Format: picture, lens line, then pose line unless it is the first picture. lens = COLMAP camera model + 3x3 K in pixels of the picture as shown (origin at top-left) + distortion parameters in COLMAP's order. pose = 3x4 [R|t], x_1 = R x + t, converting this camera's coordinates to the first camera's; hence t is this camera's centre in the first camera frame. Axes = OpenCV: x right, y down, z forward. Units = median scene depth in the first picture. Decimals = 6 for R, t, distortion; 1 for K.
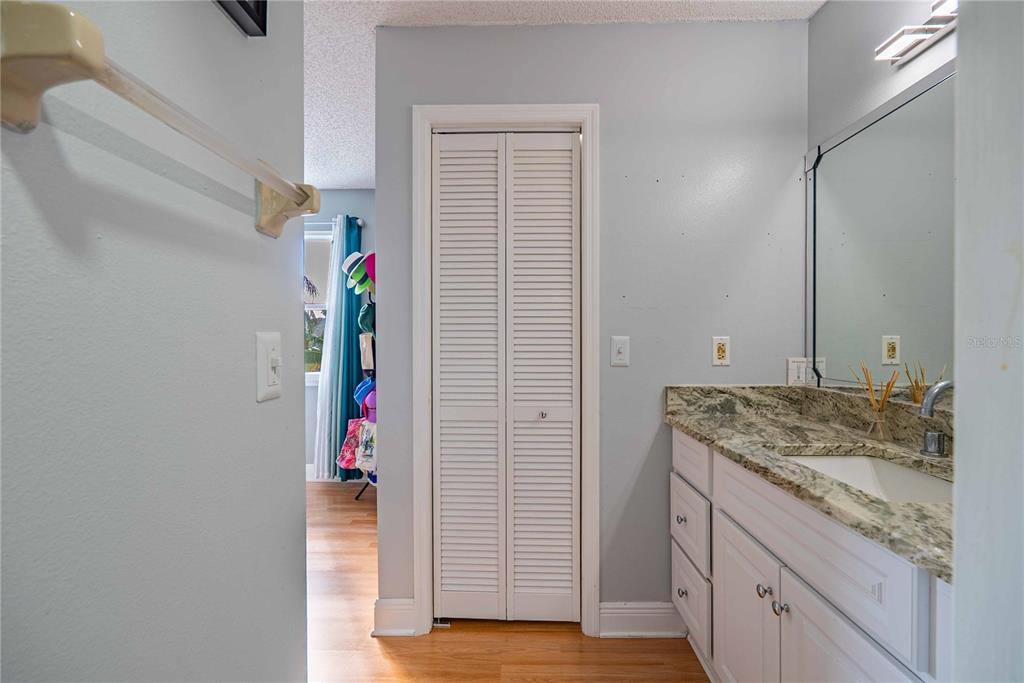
lens RADIAL K [[448.1, 0, 505.2], [0, 448.1, 340.2], [0, 0, 1]] dist [-0.006960, 0.001035]
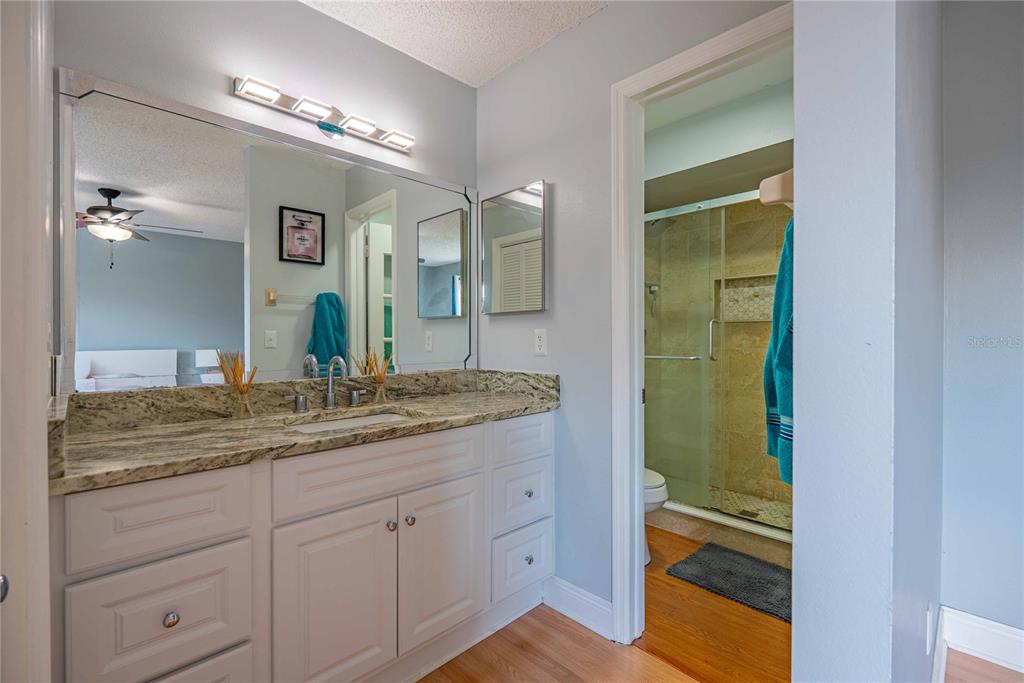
lens RADIAL K [[448.1, 0, 510.1], [0, 448.1, 340.2], [0, 0, 1]] dist [-0.006960, 0.001035]
pose [[-0.725487, 0.000551, 0.688236, -0.374481], [0.003965, 0.999986, 0.003378, 0.018584], [-0.688224, 0.005180, -0.725479, 1.158787]]
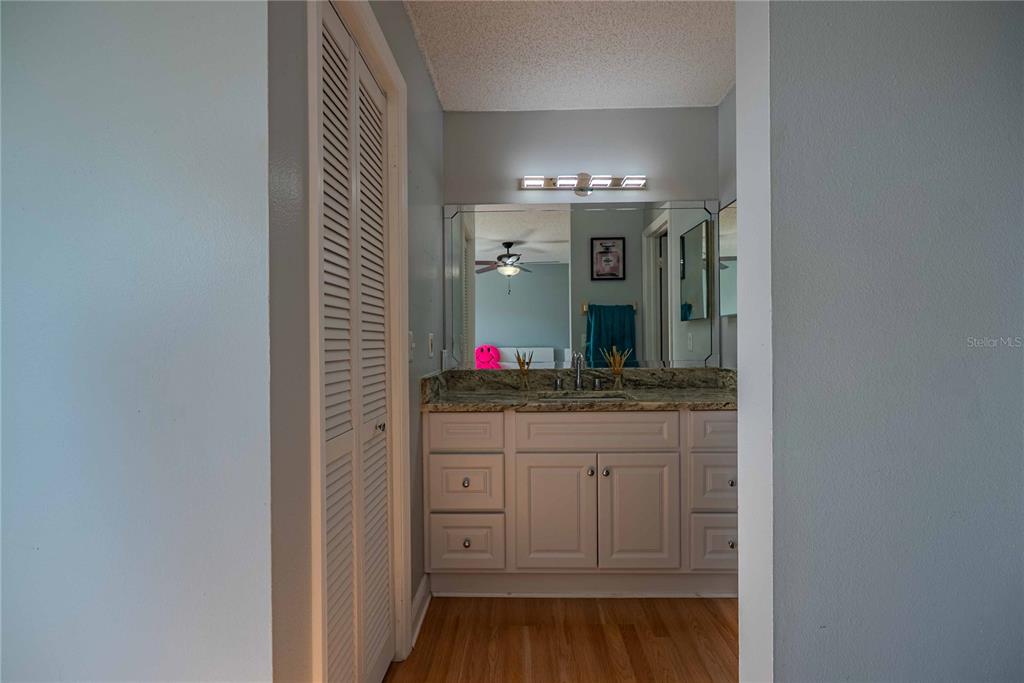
lens RADIAL K [[448.1, 0, 515.6], [0, 448.1, 342.9], [0, 0, 1]] dist [-0.006960, 0.001035]
pose [[-0.019625, -0.004541, 0.999797, -0.850030], [0.011978, 0.999917, 0.004776, 0.014531], [-0.999736, 0.012069, -0.019569, 0.914381]]
